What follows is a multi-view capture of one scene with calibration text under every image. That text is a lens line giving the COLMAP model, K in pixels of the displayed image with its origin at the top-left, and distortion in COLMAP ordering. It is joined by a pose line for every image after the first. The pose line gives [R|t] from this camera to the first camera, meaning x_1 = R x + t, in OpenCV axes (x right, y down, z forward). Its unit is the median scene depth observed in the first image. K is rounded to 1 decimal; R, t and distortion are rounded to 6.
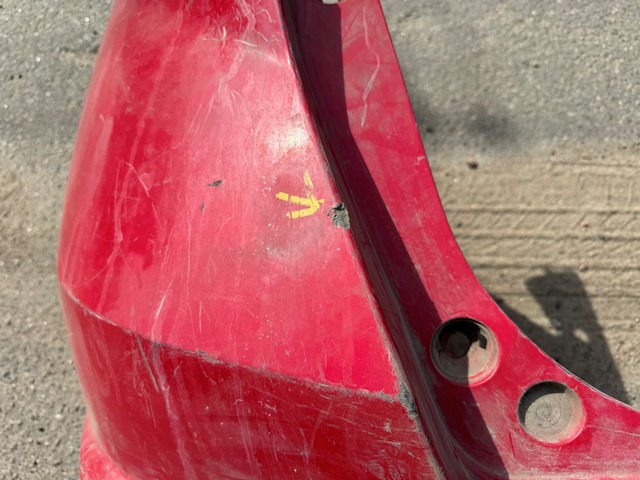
lens RADIAL K [[459.5, 0, 320.0], [0, 459.5, 240.0], [0, 0, 1]] dist [-0.003210, -0.008185]
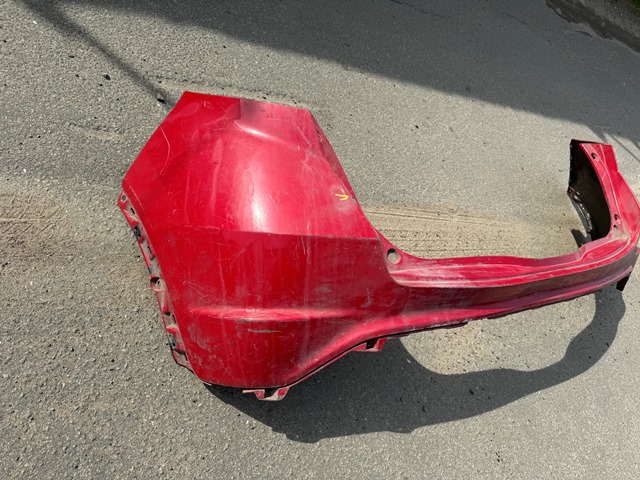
lens RADIAL K [[459.5, 0, 320.0], [0, 459.5, 240.0], [0, 0, 1]] dist [-0.003210, -0.008185]
pose [[0.776003, 0.008989, 0.630665, -1.050114], [0.117440, 0.980353, -0.158478, 0.346155], [-0.619699, 0.197045, 0.759701, -0.680435]]
